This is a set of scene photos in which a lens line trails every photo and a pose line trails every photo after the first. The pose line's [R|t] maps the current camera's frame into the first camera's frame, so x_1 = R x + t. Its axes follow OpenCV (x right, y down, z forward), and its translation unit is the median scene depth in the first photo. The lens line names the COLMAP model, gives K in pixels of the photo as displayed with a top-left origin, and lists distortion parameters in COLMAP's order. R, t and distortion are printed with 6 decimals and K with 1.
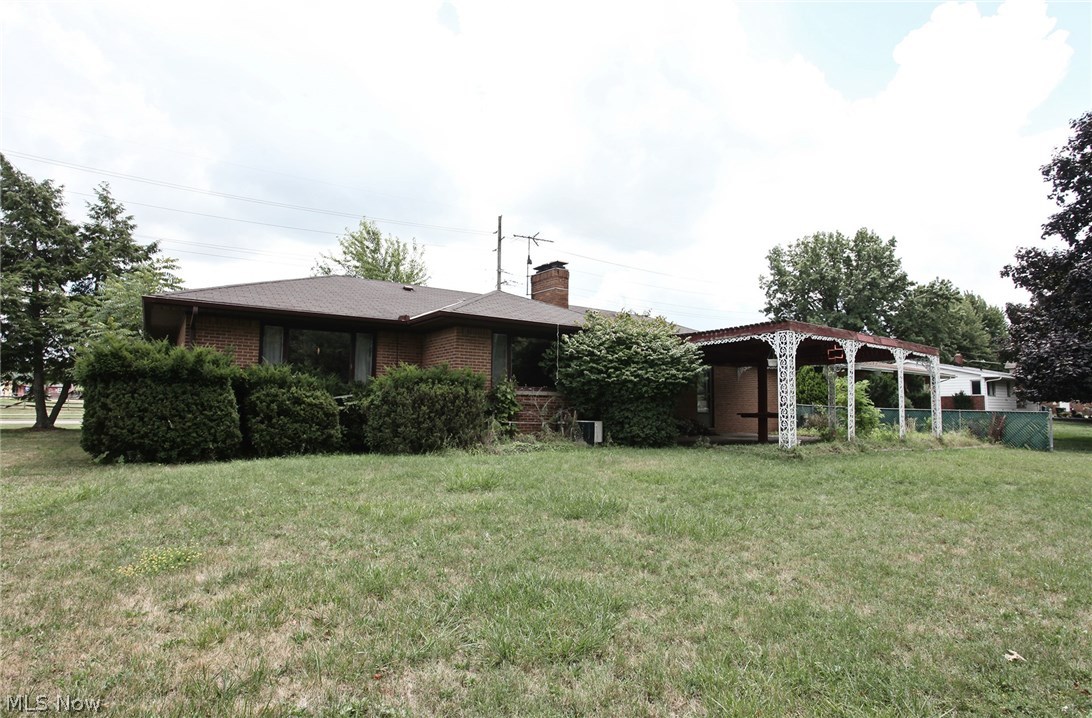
lens RADIAL K [[604.1, 0, 547.5], [0, 604.1, 361.3], [0, 0, 1]] dist [-0.005381, 0.001102]
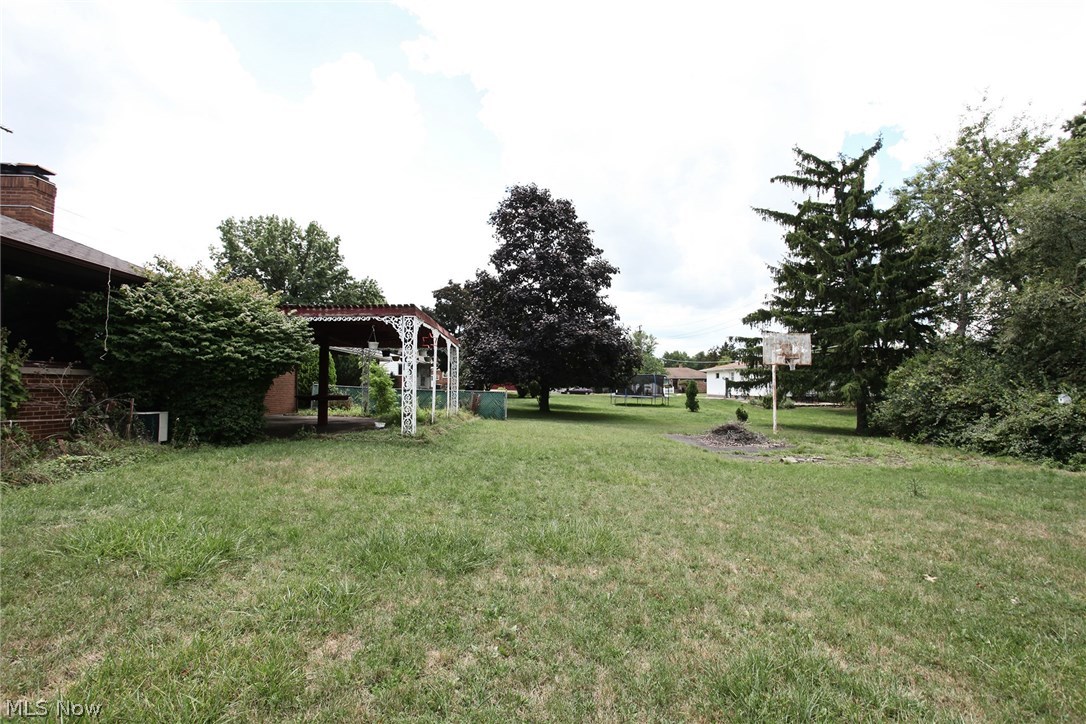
lens RADIAL K [[546.8, 0, 542.8], [0, 546.8, 361.3], [0, 0, 1]] dist [-0.001116, 0.001565]
pose [[0.571561, 0.037407, 0.819707, -0.146997], [-0.070816, 0.997482, 0.003859, 0.003594], [-0.817498, -0.060254, 0.572771, 0.201380]]
